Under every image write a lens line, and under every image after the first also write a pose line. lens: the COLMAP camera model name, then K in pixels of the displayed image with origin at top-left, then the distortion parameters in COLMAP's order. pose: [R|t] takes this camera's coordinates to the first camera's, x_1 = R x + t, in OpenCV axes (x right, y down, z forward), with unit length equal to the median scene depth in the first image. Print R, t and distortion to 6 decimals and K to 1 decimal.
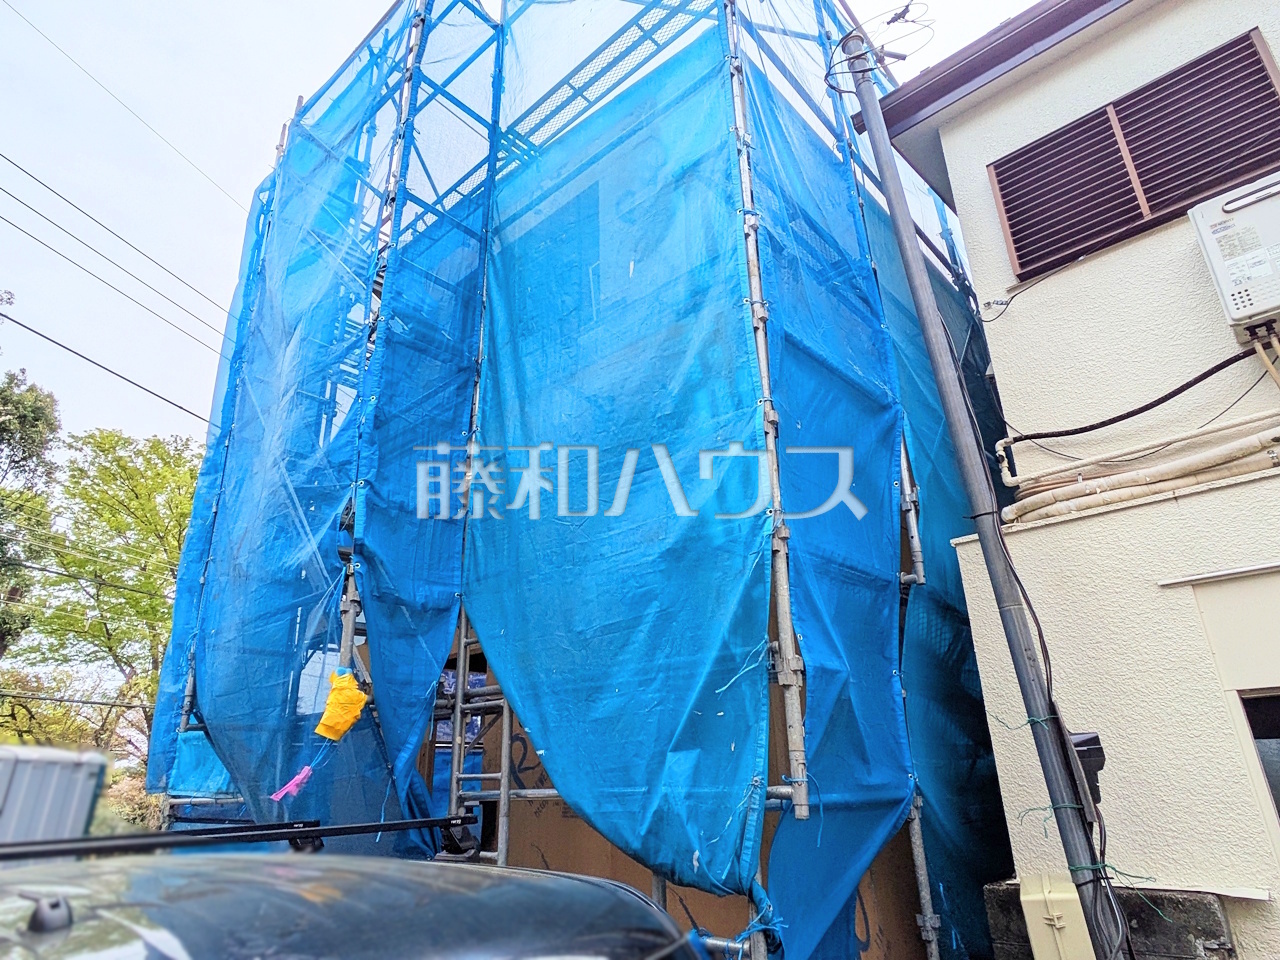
lens RADIAL K [[753.6, 0, 640.0], [0, 753.6, 480.0], [0, 0, 1]] dist [-0.001351, -0.001034]
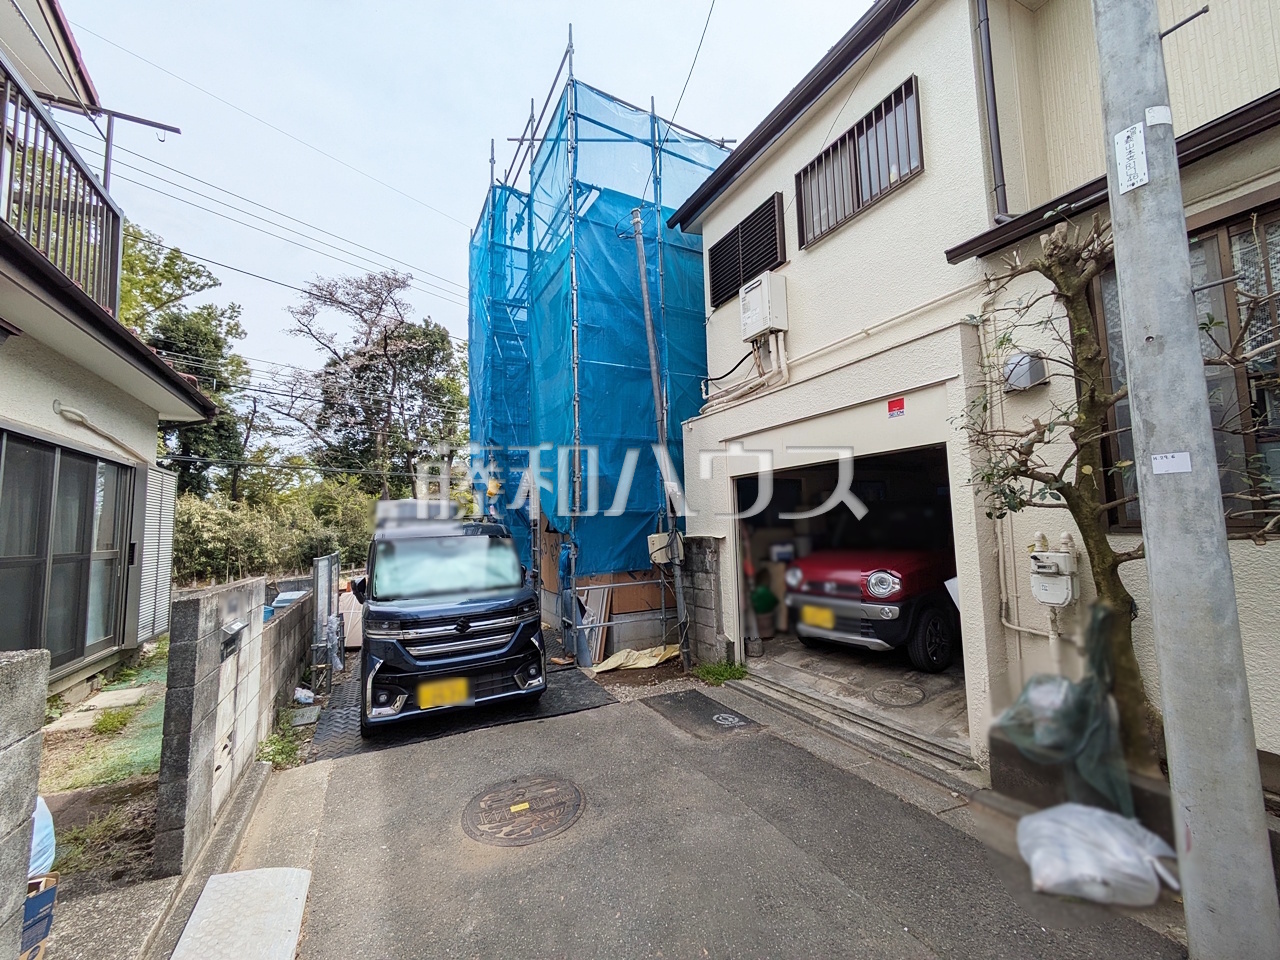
lens RADIAL K [[506.0, 0, 651.2], [0, 506.0, 479.1], [0, 0, 1]] dist [-0.000429, -0.000310]
pose [[0.940912, -0.029602, -0.337356, 0.986520], [0.129400, 0.952009, 0.277370, -0.260453], [0.312955, -0.304635, 0.899587, -0.770550]]
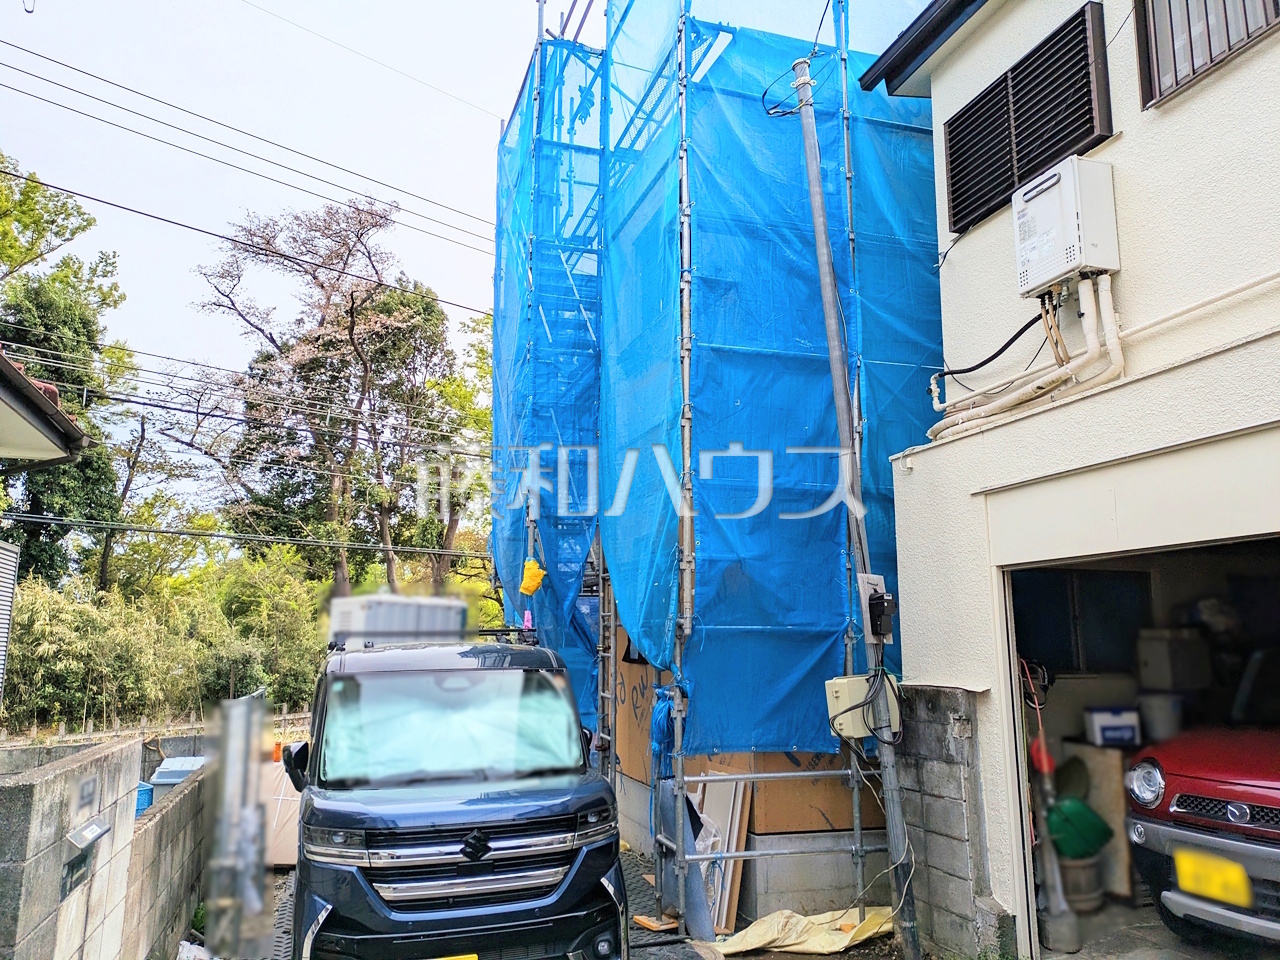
lens RADIAL K [[934.0, 0, 640.0], [0, 934.0, 480.0], [0, 0, 1]] dist [0.039485, -0.010216]
pose [[0.868006, -0.058918, -0.493046, 0.925443], [0.165070, 0.970703, 0.174609, -0.271757], [0.468314, -0.232949, 0.852301, -0.729066]]
